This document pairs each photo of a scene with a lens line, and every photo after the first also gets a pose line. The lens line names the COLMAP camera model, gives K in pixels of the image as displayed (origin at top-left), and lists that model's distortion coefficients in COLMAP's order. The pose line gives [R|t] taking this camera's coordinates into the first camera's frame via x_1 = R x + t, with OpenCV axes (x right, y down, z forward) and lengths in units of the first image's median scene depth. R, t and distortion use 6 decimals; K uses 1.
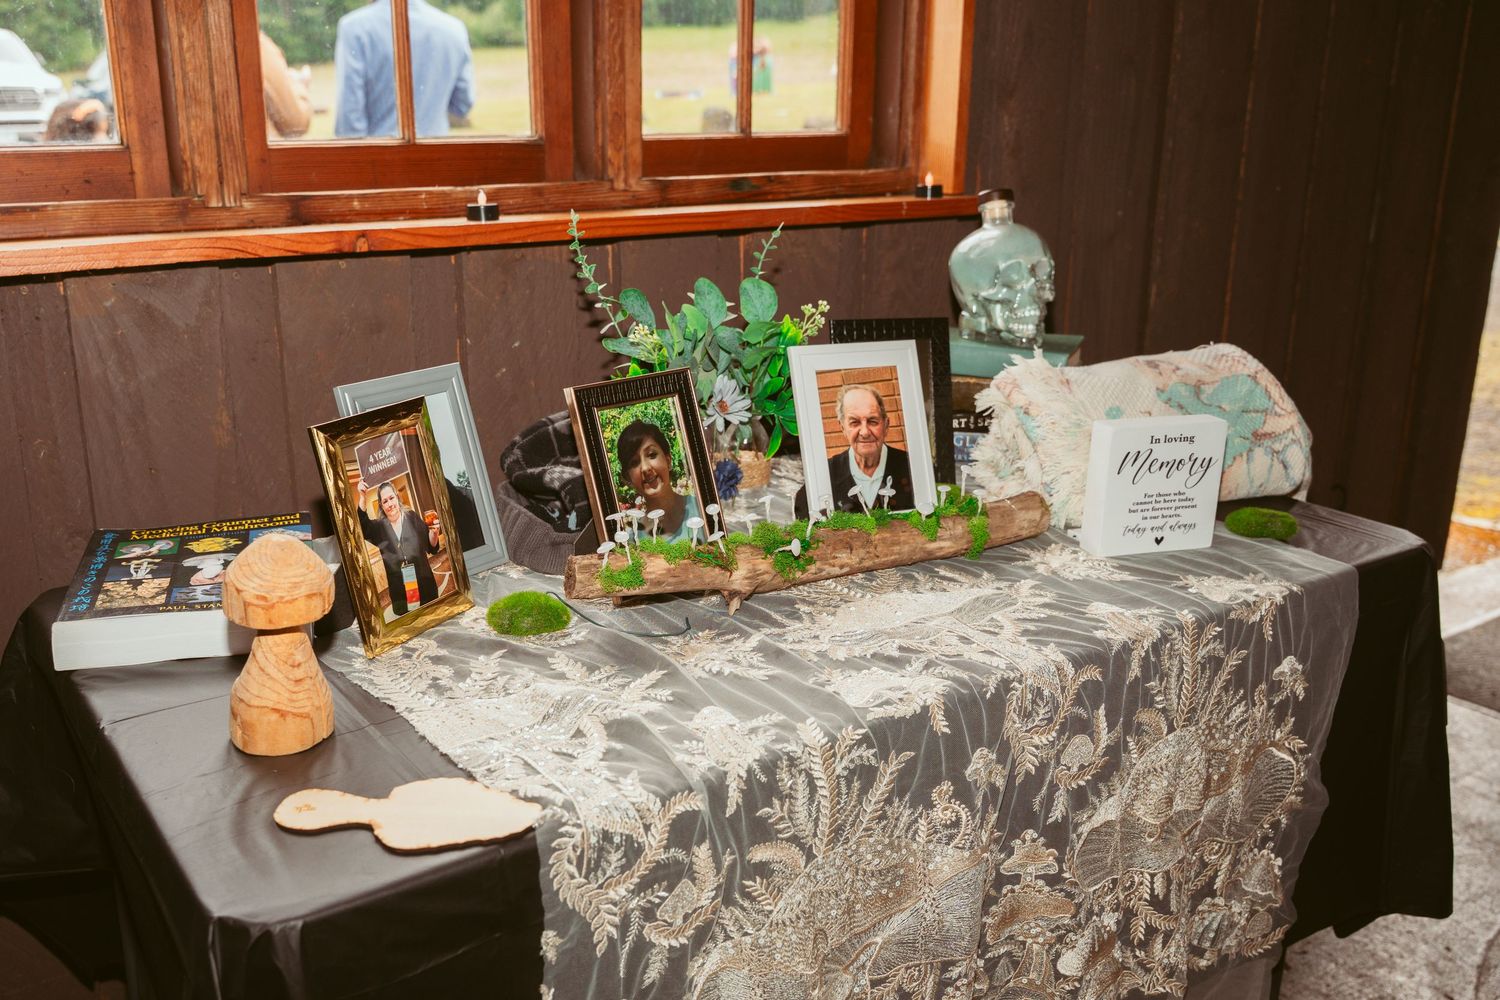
lens RADIAL K [[1293.9, 0, 750.0], [0, 1293.9, 500.0], [0, 0, 1]] dist [0.001422, -0.001192]
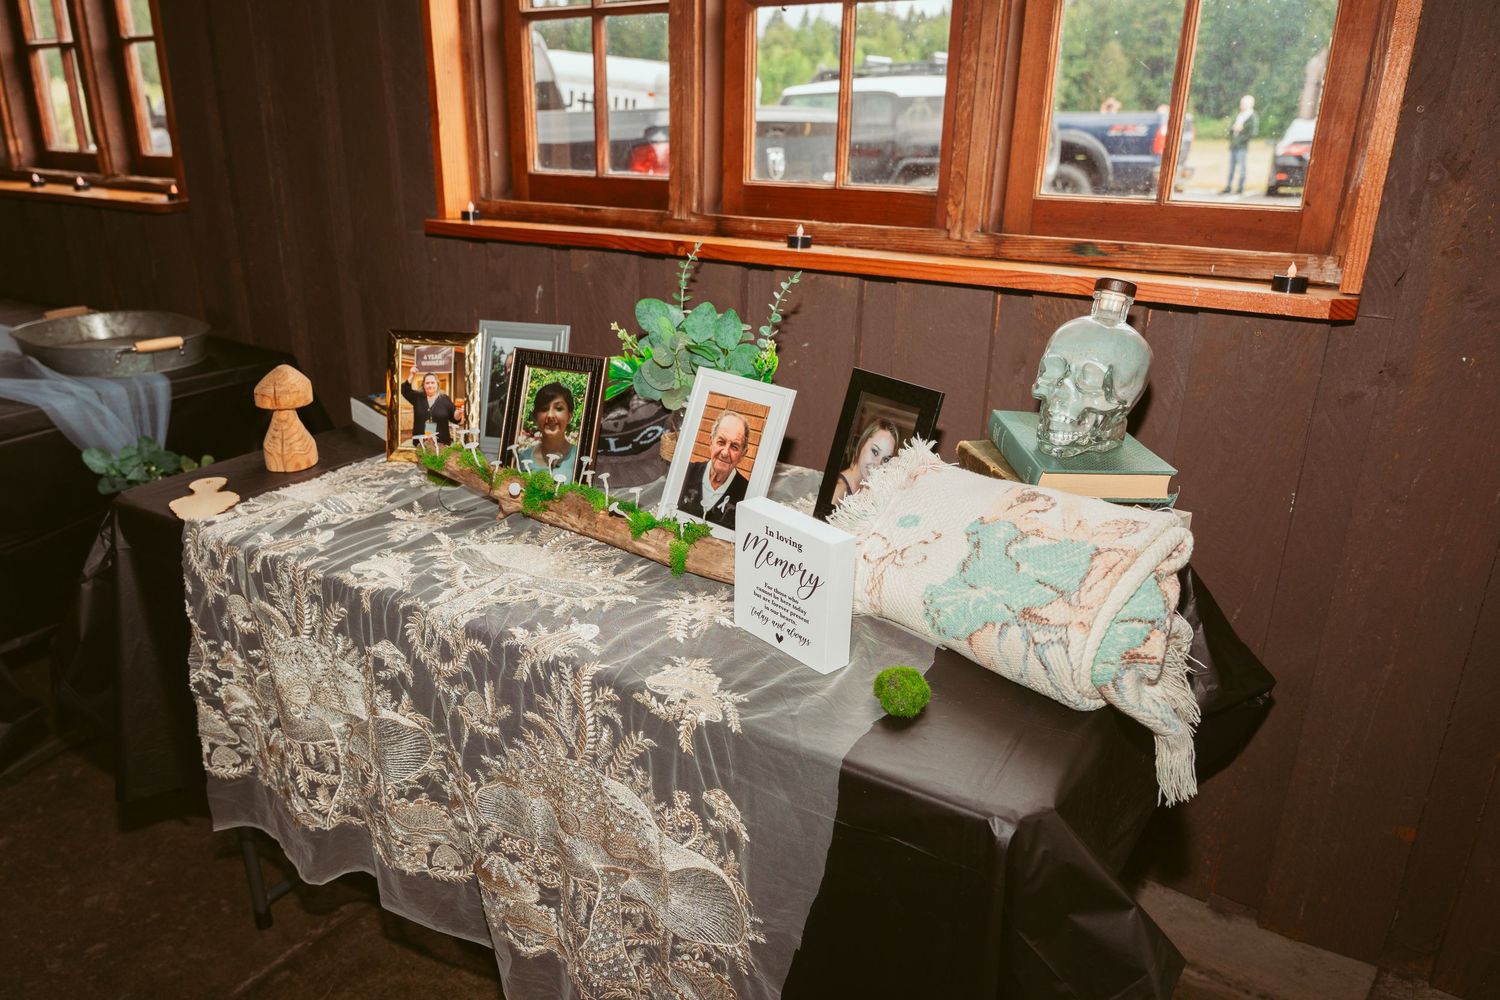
lens RADIAL K [[1028.0, 0, 750.0], [0, 1028.0, 500.0], [0, 0, 1]] dist [-0.001248, -0.006695]
pose [[0.414661, 0.317342, -0.852848, 0.903425], [-0.290400, 0.934363, 0.206478, -0.210868], [0.862394, 0.162049, 0.479601, 0.584263]]
